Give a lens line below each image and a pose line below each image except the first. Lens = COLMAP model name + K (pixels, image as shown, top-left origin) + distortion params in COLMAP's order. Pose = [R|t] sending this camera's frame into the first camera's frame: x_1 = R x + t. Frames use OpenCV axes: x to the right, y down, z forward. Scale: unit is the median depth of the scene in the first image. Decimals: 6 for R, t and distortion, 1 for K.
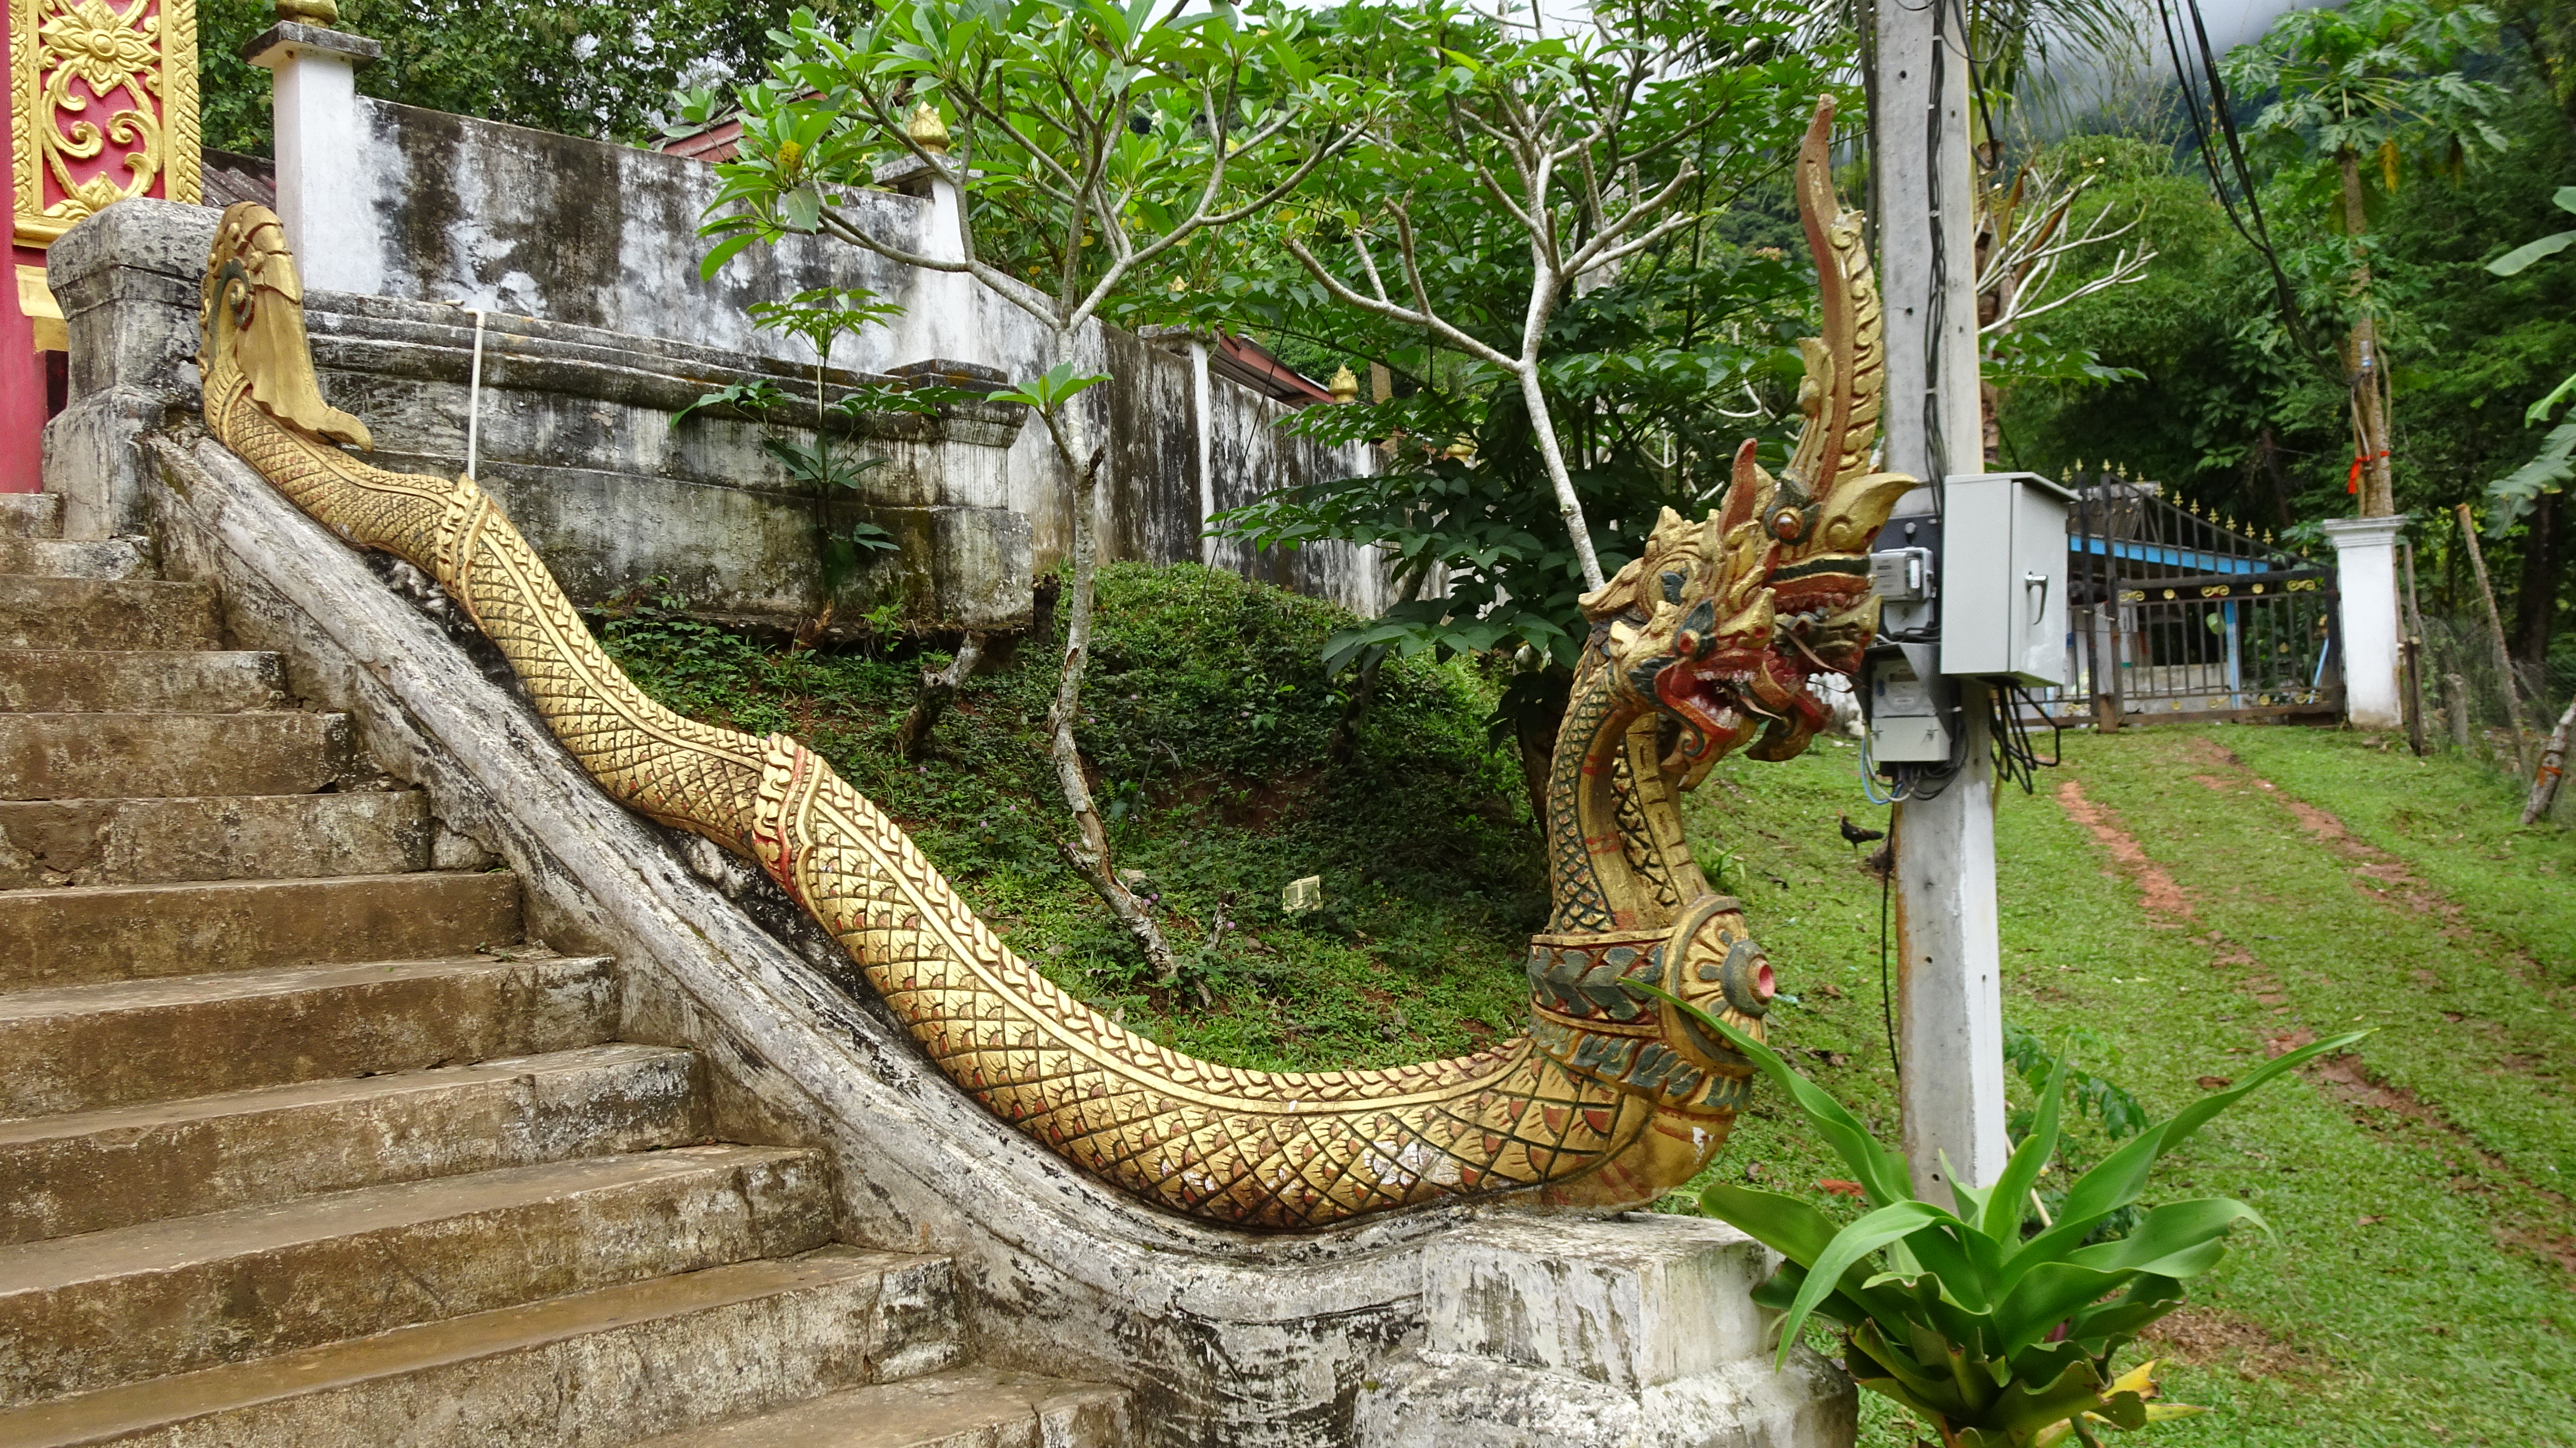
lens RADIAL K [[2270.8, 0, 1278.5], [0, 2270.8, 681.8], [0, 0, 1]] dist [0.042334, 0.000737]
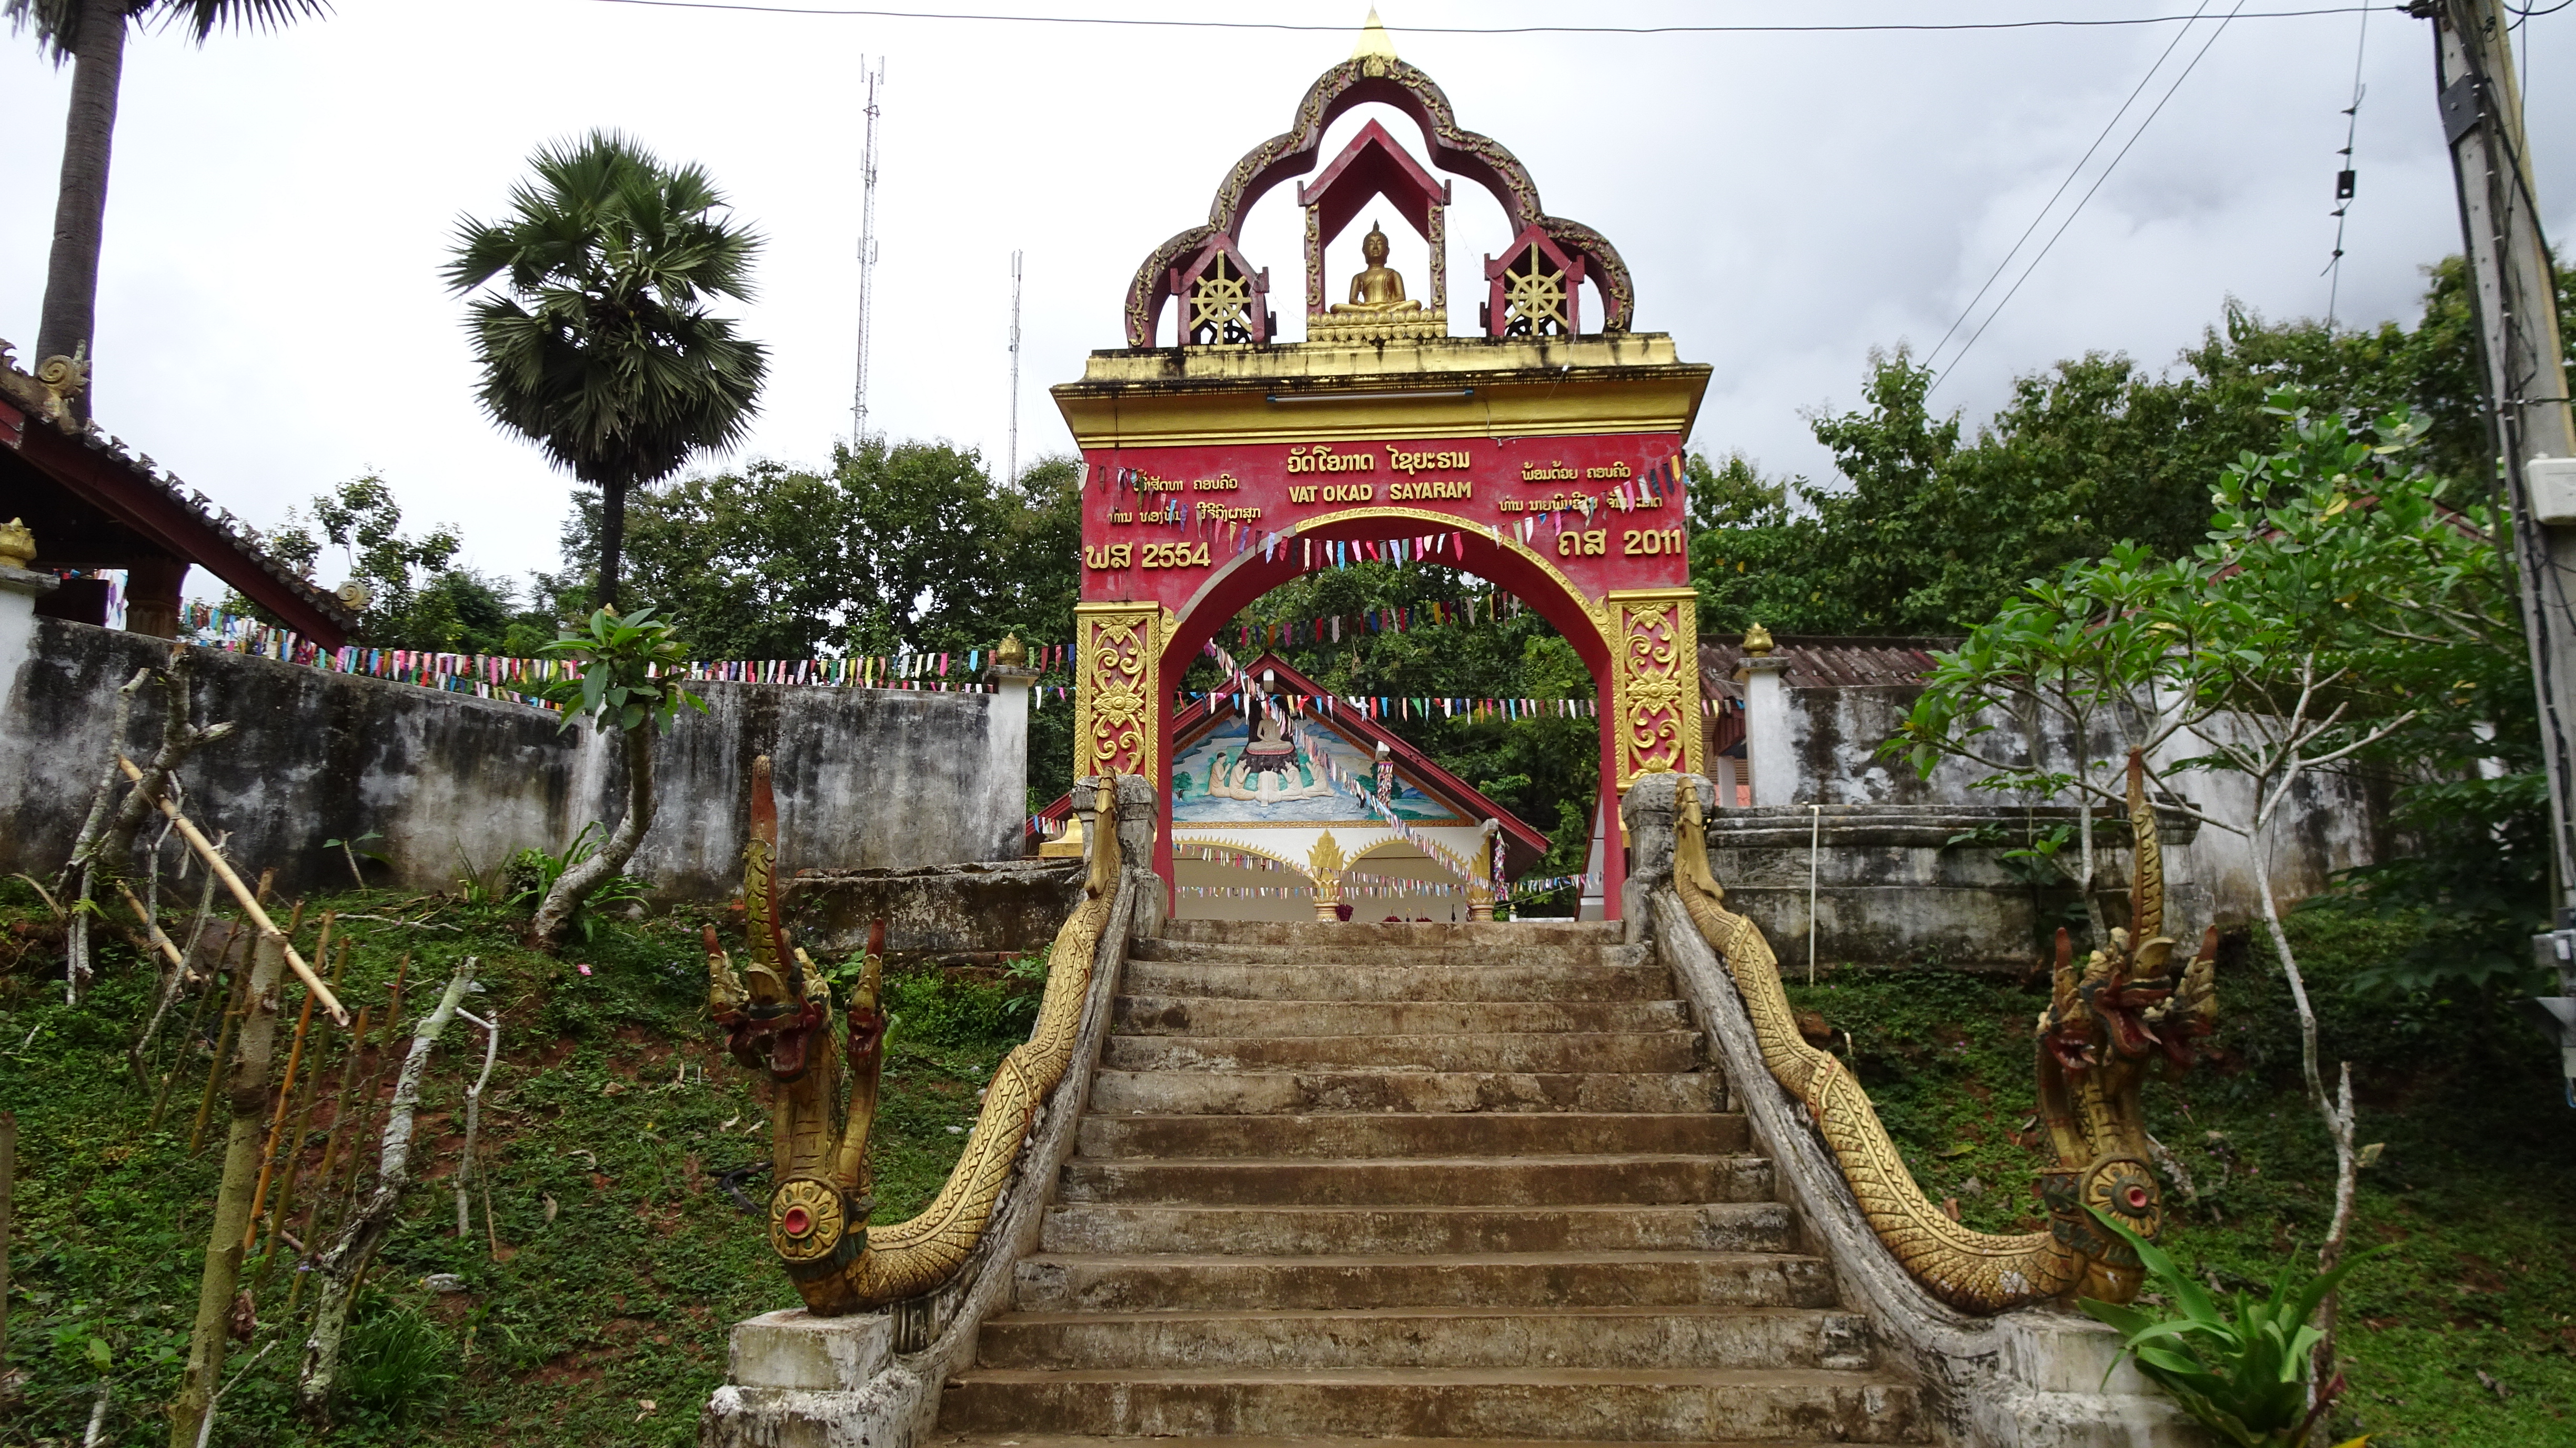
lens RADIAL K [[1845.3, 0, 1357.1], [0, 1845.3, 703.8], [0, 0, 1]] dist [0.006841, -0.004406]
pose [[0.689313, -0.117225, -0.714916, 0.628576], [0.021113, 0.989653, -0.141917, -0.052021], [0.724156, 0.082732, 0.684656, -0.406663]]
